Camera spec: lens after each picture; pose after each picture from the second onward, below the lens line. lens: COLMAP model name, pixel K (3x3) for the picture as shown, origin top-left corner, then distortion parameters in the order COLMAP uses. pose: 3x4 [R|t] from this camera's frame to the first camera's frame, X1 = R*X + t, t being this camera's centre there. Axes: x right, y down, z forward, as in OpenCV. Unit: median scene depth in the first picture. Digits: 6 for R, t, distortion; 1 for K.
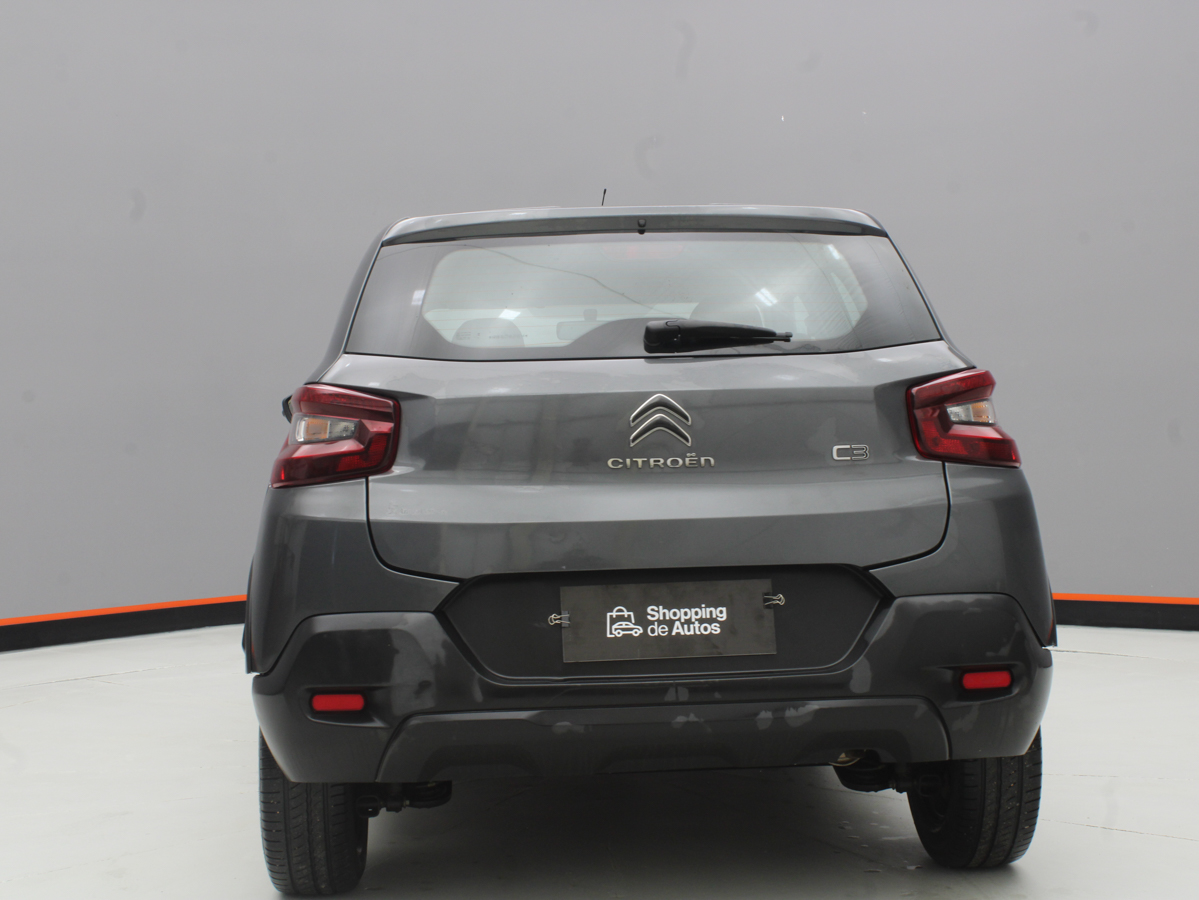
lens RADIAL K [[1836.0, 0, 599.5], [0, 1836.0, 450.0], [0, 0, 1]] dist [-0.076309, 0.097201]
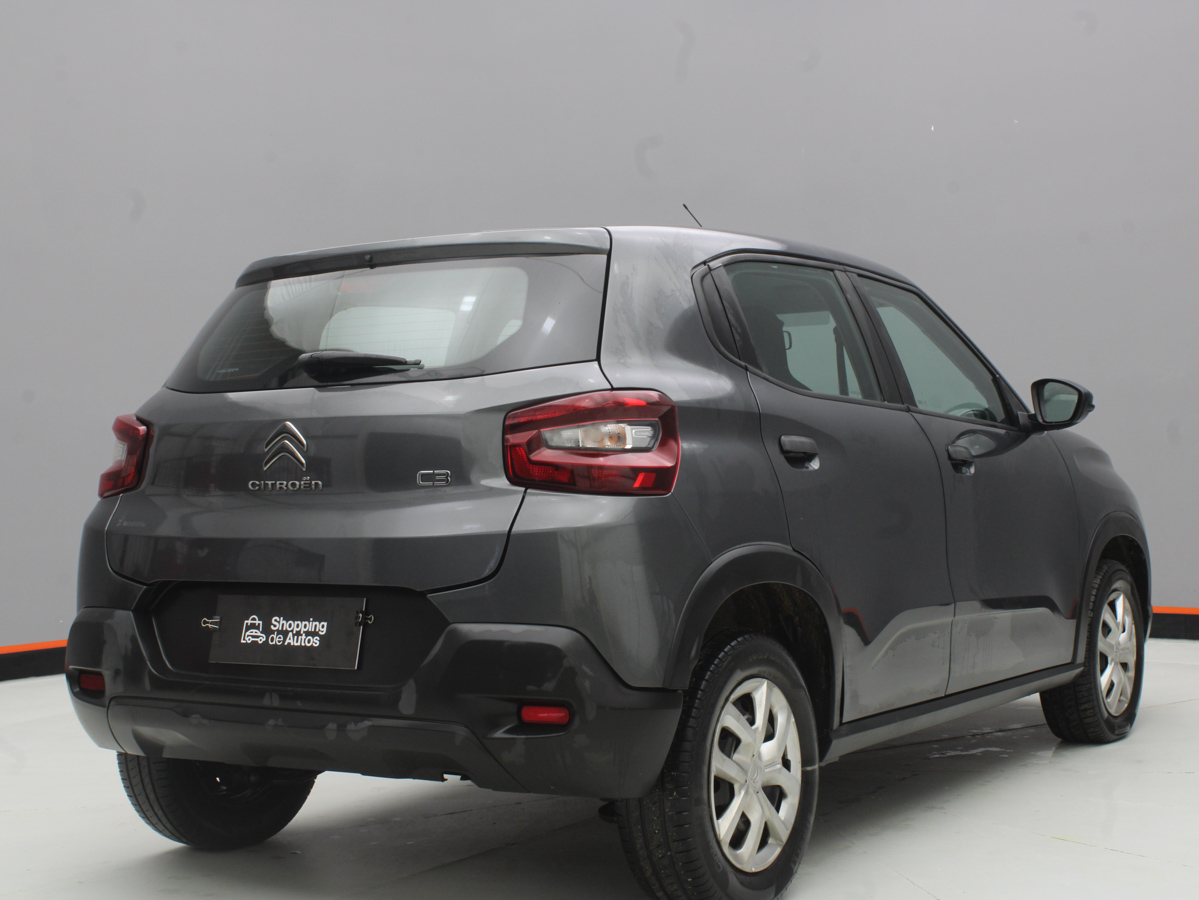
lens RADIAL K [[1836.0, 0, 599.5], [0, 1836.0, 450.0], [0, 0, 1]] dist [-0.076309, 0.097201]
pose [[0.800673, 0.003773, -0.599090, 0.832645], [-0.000571, 0.999985, 0.005534, -0.020042], [0.599101, -0.004089, 0.800663, 0.246163]]
